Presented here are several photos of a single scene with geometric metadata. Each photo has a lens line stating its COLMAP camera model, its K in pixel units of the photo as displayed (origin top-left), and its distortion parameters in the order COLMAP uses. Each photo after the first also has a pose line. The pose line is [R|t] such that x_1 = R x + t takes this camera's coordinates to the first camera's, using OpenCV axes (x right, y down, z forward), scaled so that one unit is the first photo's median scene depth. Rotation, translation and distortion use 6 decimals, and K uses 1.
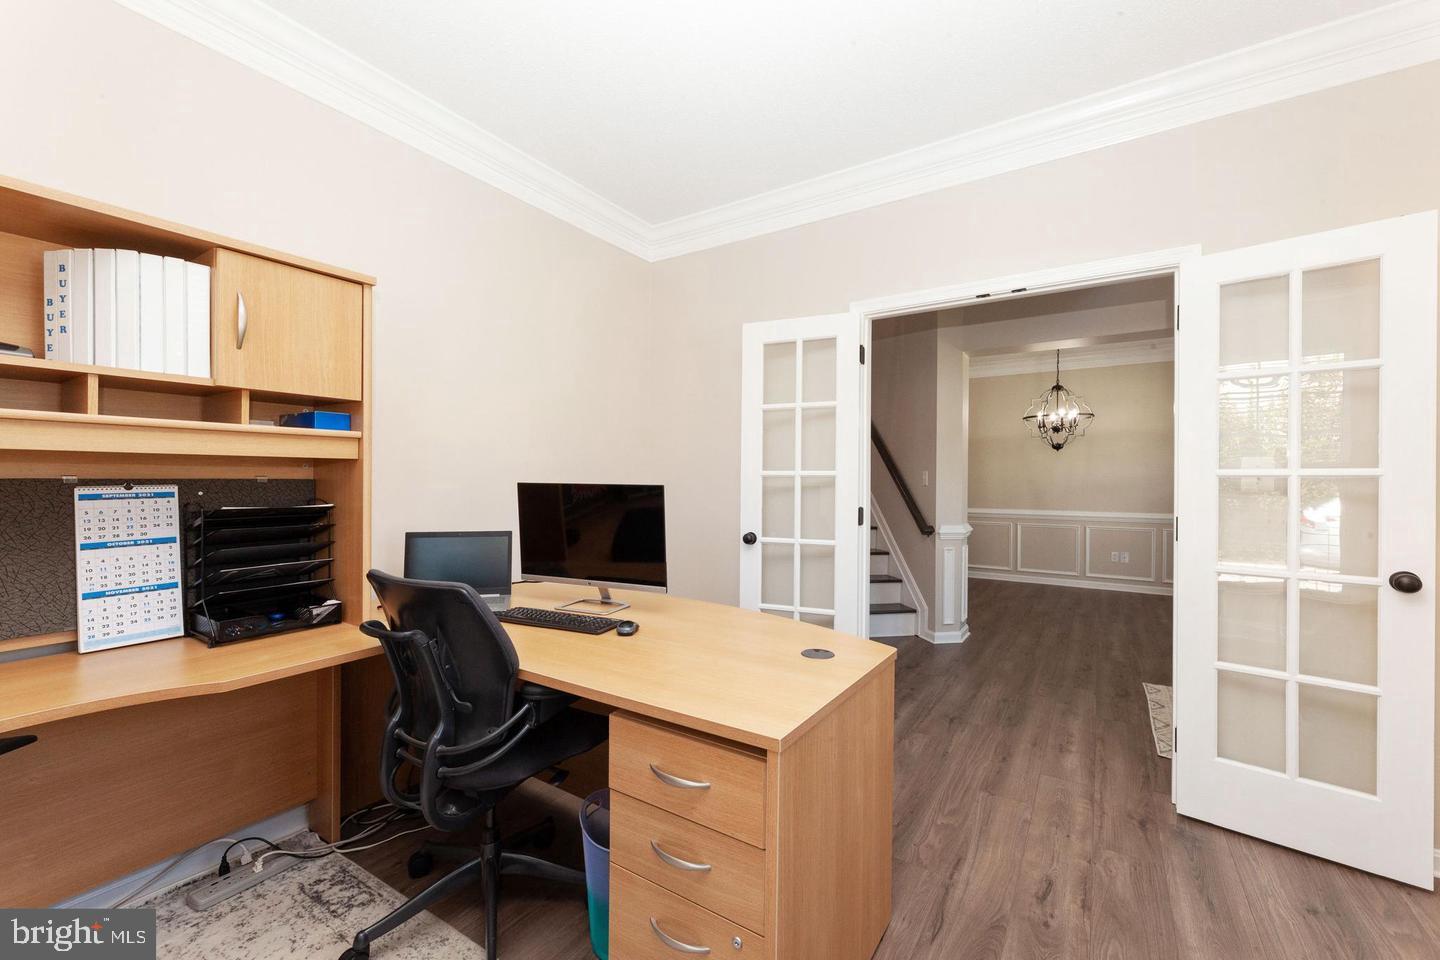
lens RADIAL K [[577.2, 0, 727.4], [0, 577.2, 487.3], [0, 0, 1]] dist [-0.009880, -0.000011]
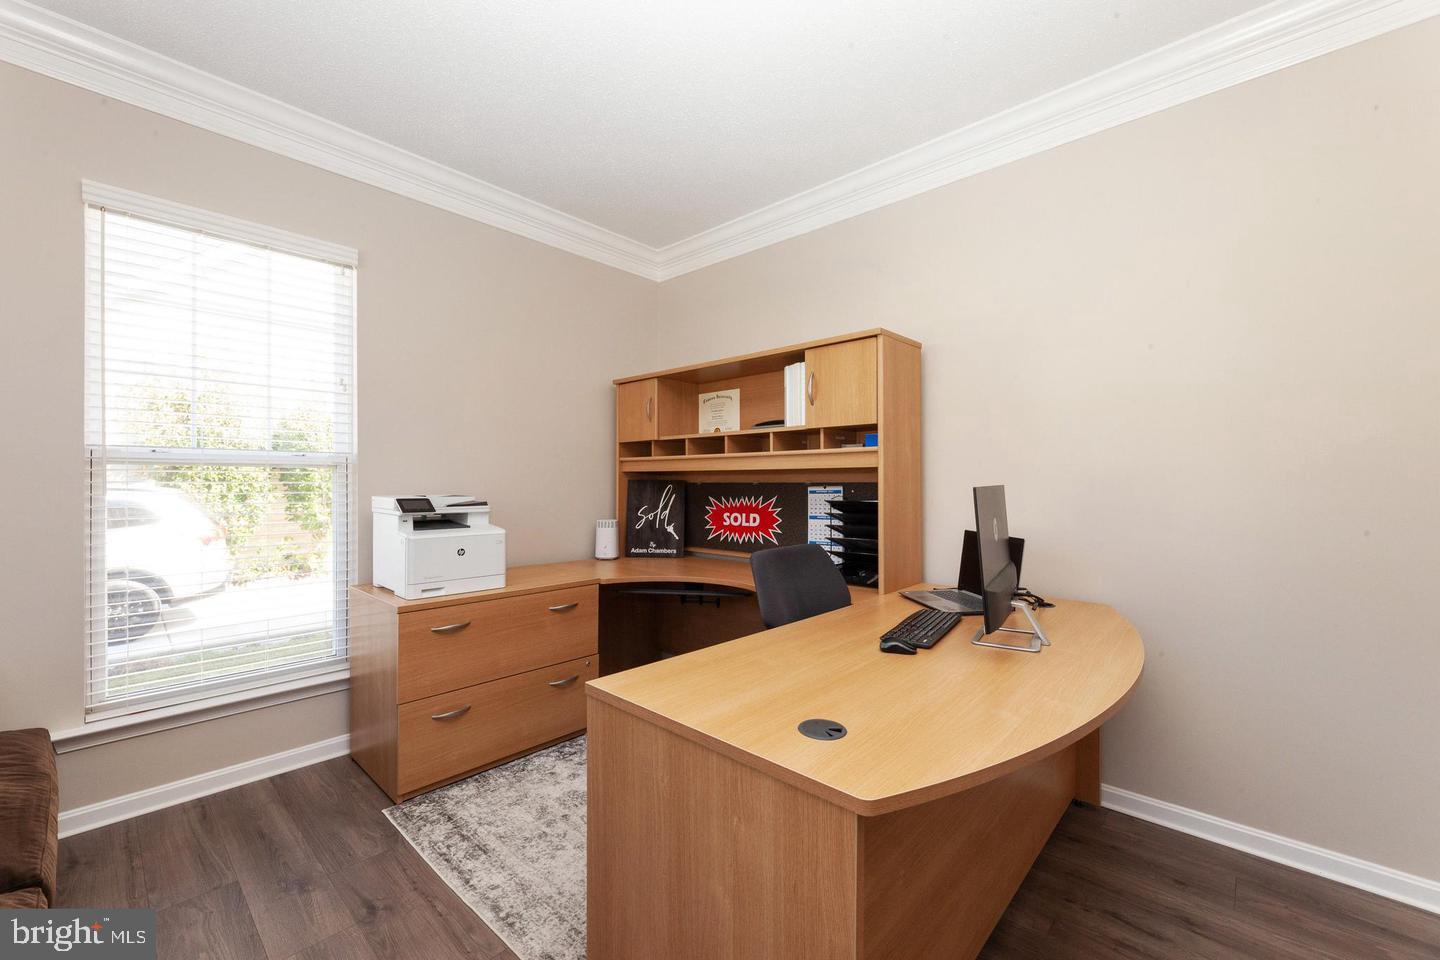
lens RADIAL K [[577.2, 0, 717.4], [0, 577.2, 484.8], [0, 0, 1]] dist [-0.009880, -0.000011]
pose [[-0.151284, -0.001199, -0.988490, 0.744884], [-0.009884, 0.999951, 0.000300, -0.004039], [0.988441, 0.009816, -0.151288, 0.840706]]
